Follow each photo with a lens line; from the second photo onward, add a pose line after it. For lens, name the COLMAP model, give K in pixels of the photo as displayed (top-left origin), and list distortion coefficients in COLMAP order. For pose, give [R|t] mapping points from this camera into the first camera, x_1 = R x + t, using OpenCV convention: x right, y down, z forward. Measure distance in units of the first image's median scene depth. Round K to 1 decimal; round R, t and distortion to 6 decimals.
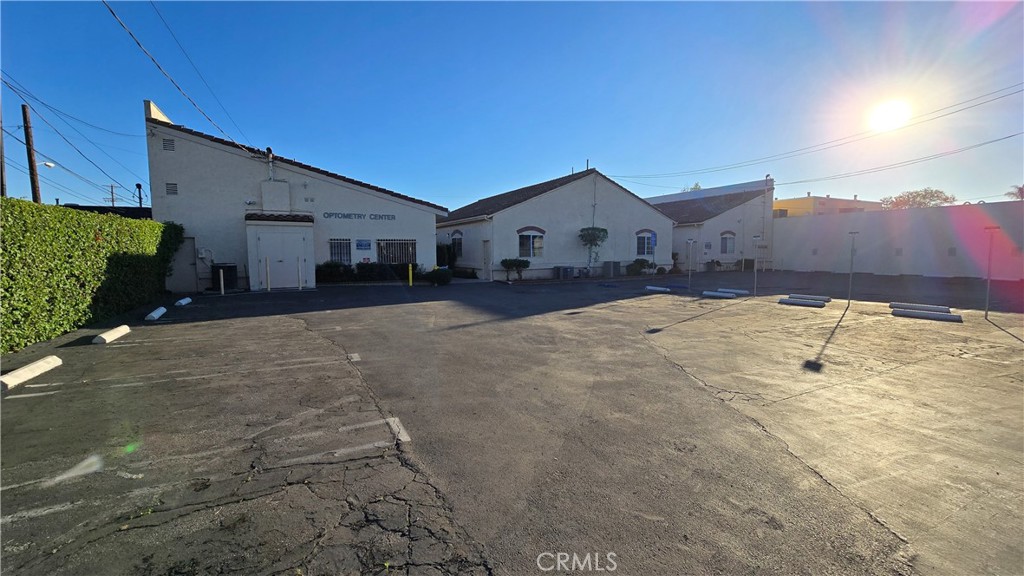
lens RADIAL K [[417.9, 0, 509.8], [0, 417.9, 283.2], [0, 0, 1]] dist [-0.006227, 0.001111]
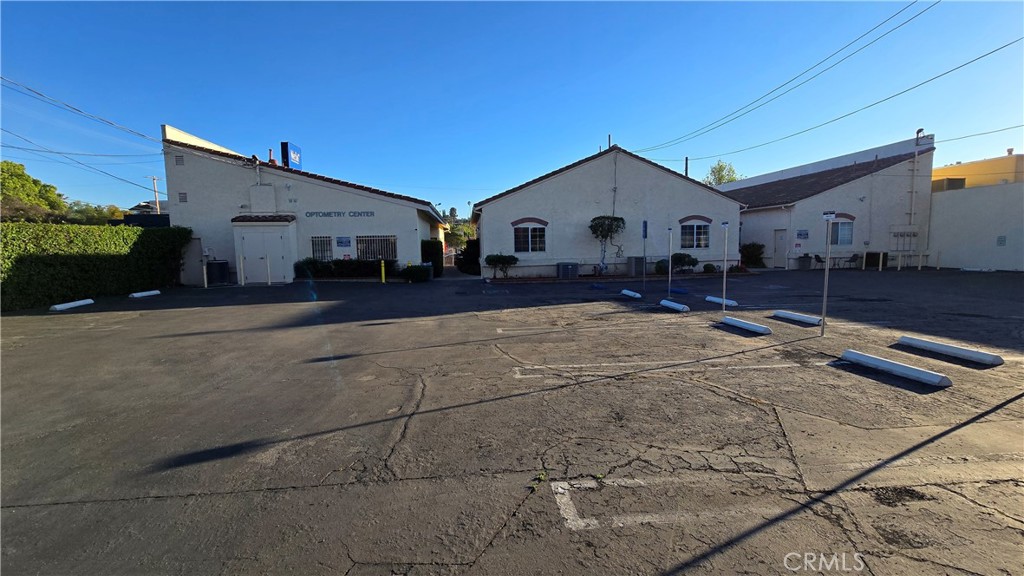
lens RADIAL K [[417.9, 0, 509.8], [0, 417.9, 283.2], [0, 0, 1]] dist [-0.006227, 0.001111]
pose [[0.932059, 0.021279, -0.361680, 0.350883], [-0.014926, 0.999681, 0.020352, -0.014908], [0.361998, -0.013571, 0.932080, 0.164433]]
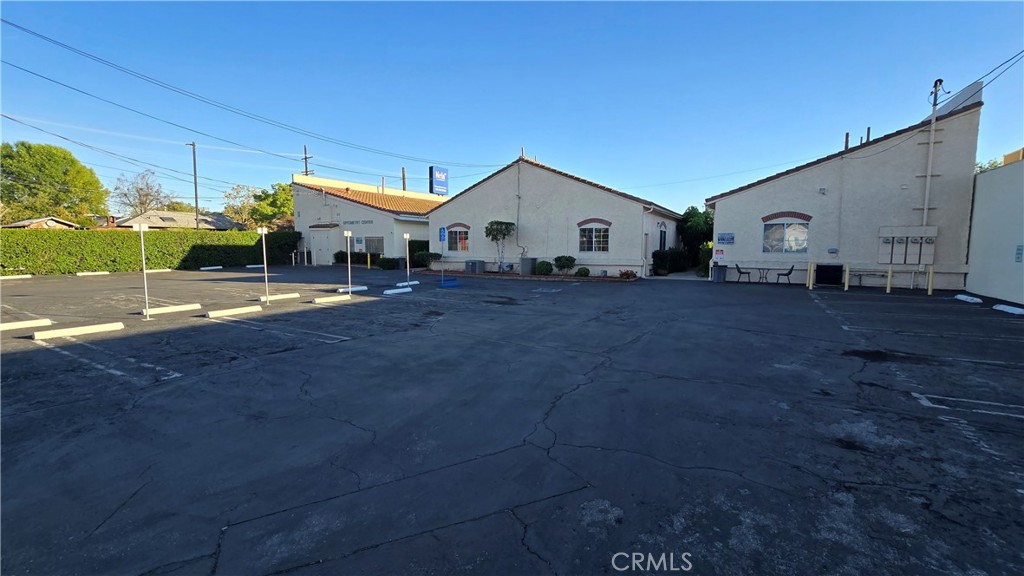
lens RADIAL K [[417.9, 0, 509.8], [0, 417.9, 283.2], [0, 0, 1]] dist [-0.006227, 0.001111]
pose [[0.539029, 0.083774, -0.838110, 1.106760], [-0.069205, 0.996082, 0.055055, -0.050153], [0.839439, 0.028325, 0.542715, 0.546528]]
